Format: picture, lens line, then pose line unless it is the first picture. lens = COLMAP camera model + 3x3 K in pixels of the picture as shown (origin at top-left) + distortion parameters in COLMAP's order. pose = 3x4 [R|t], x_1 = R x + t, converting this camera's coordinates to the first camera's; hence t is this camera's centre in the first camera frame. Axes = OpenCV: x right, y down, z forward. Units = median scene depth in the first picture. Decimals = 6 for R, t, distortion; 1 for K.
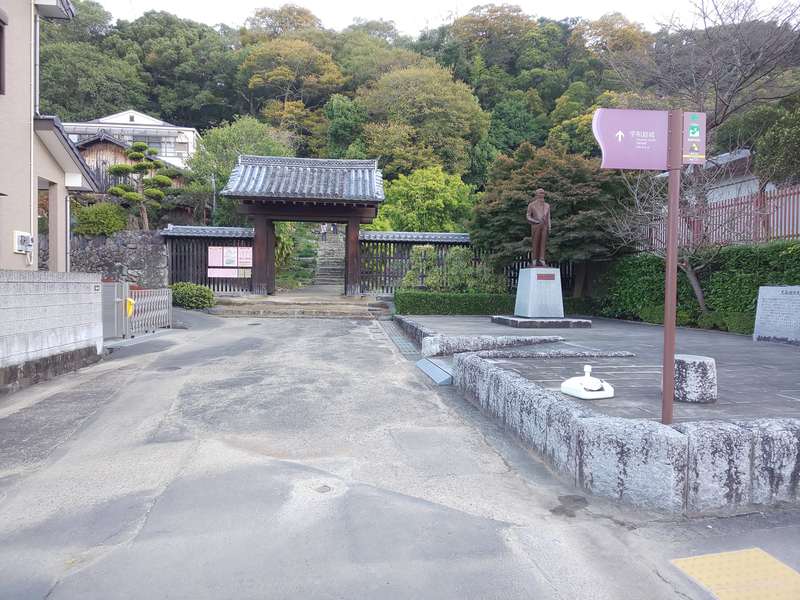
lens RADIAL K [[512.0, 0, 400.4], [0, 512.0, 302.1], [0, 0, 1]] dist [0.001562, -0.009997]
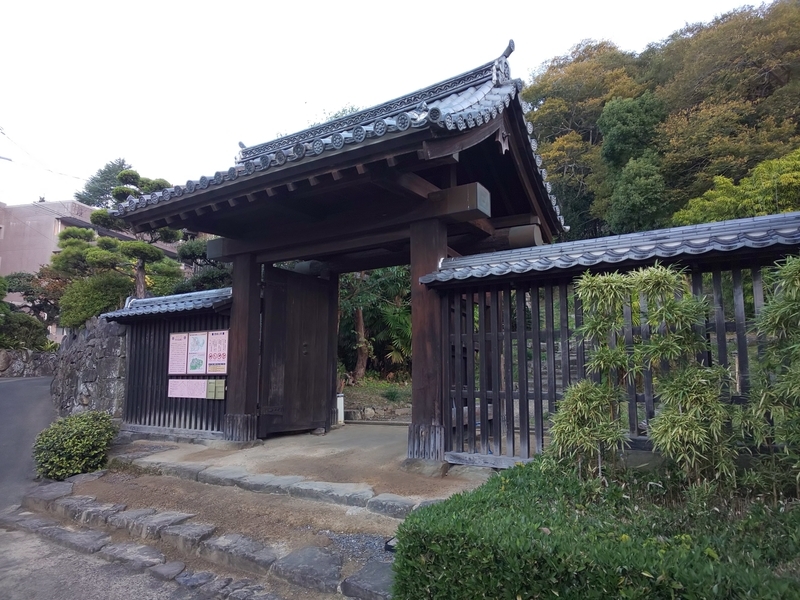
lens RADIAL K [[512.0, 0, 408.4], [0, 512.0, 305.2], [0, 0, 1]] dist [0.001562, -0.009997]
pose [[0.786007, -0.096063, -0.610709, 0.107201], [-0.005156, 0.986801, -0.161857, -0.056881], [0.618197, 0.130370, 0.775136, 0.746601]]
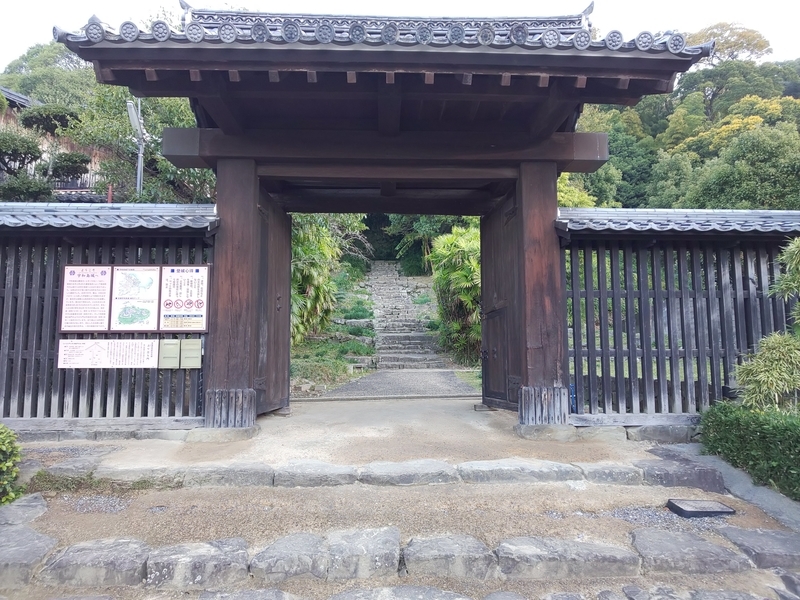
lens RADIAL K [[512.0, 0, 401.9], [0, 512.0, 300.8], [0, 0, 1]] dist [0.001562, -0.009997]
pose [[0.997318, -0.022314, -0.069702, -0.155212], [0.012537, 0.990399, -0.137667, -0.043858], [0.072104, 0.136424, 0.988023, 0.711390]]
